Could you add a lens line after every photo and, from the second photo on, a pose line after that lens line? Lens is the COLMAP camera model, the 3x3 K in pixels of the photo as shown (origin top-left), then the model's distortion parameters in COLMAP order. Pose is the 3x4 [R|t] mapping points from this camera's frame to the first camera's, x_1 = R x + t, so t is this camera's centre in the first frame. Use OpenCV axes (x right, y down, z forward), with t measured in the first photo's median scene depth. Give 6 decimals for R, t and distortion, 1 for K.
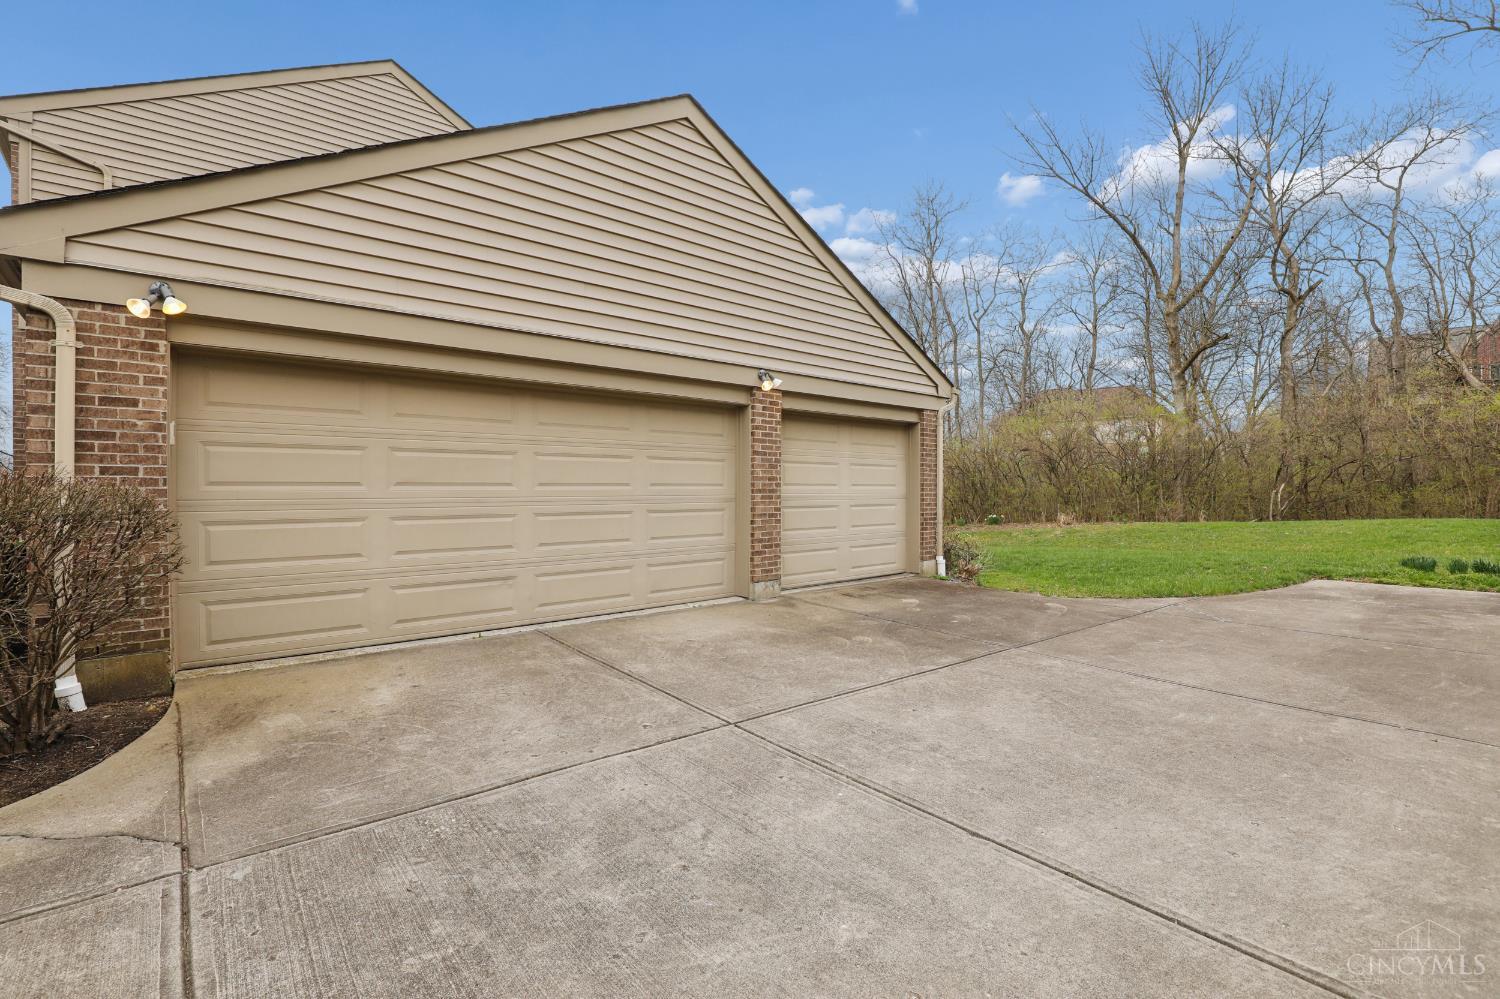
lens RADIAL K [[669.5, 0, 757.0], [0, 669.5, 487.1], [0, 0, 1]] dist [-0.047259, 0.010259]
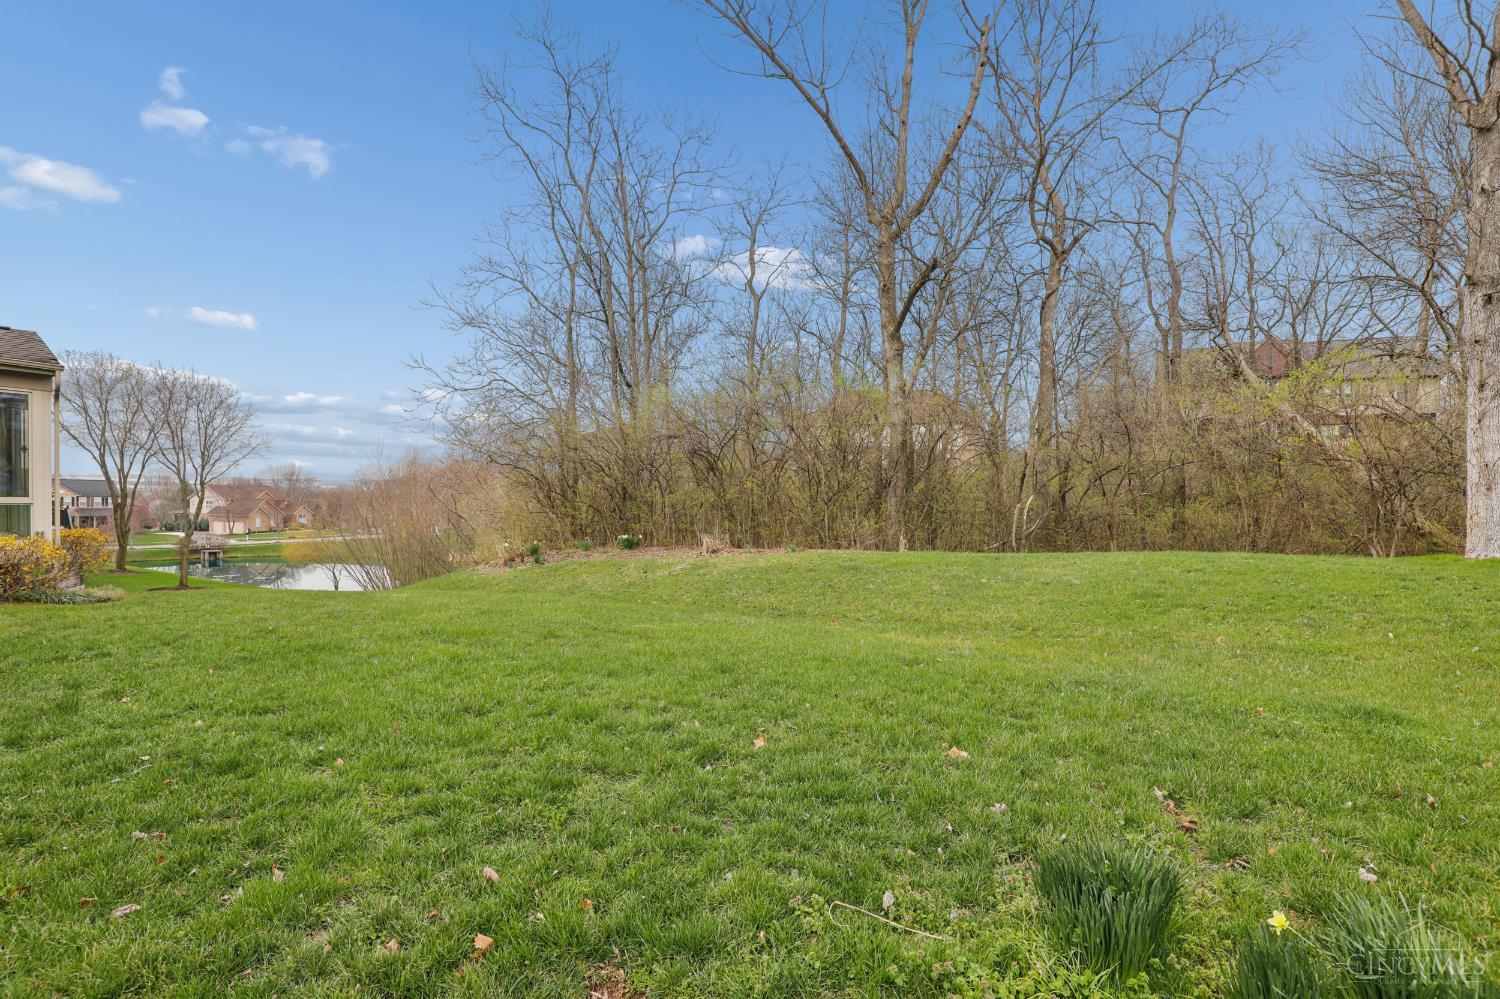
lens RADIAL K [[694.9, 0, 754.8], [0, 694.9, 491.1], [0, 0, 1]] dist [-0.025525, 0.000451]
pose [[0.973885, 0.020076, 0.226152, 0.301956], [-0.021369, 0.999766, 0.003271, -0.005283], [-0.226033, -0.008018, 0.974087, 0.286497]]
